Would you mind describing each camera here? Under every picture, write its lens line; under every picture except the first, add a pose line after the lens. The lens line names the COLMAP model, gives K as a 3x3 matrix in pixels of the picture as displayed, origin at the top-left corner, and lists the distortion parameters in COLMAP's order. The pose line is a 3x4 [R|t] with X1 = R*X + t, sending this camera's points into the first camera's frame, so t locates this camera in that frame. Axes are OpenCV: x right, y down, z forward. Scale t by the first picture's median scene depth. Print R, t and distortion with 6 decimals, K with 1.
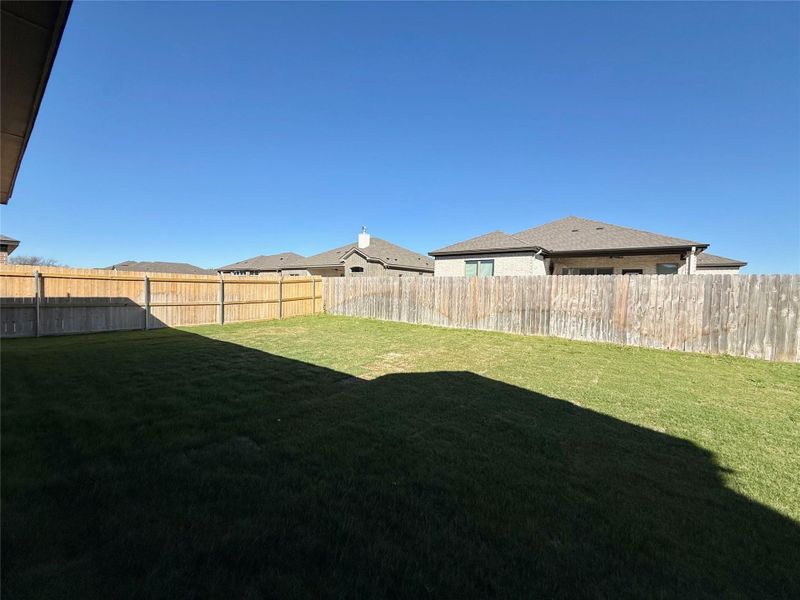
lens RADIAL K [[318.0, 0, 401.6], [0, 318.0, 300.4], [0, 0, 1]] dist [-0.002664, -0.000144]
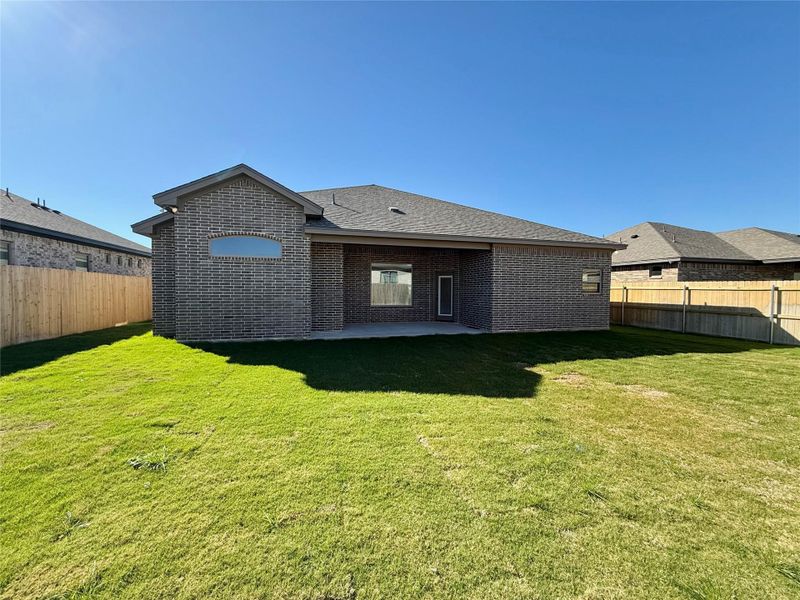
lens RADIAL K [[318.0, 0, 401.6], [0, 318.0, 300.4], [0, 0, 1]] dist [-0.002664, -0.000144]
pose [[-0.604652, -0.005344, -0.796472, 0.647414], [-0.054799, 0.997887, 0.034906, -0.007103], [0.794603, 0.064752, -0.603667, 0.759649]]
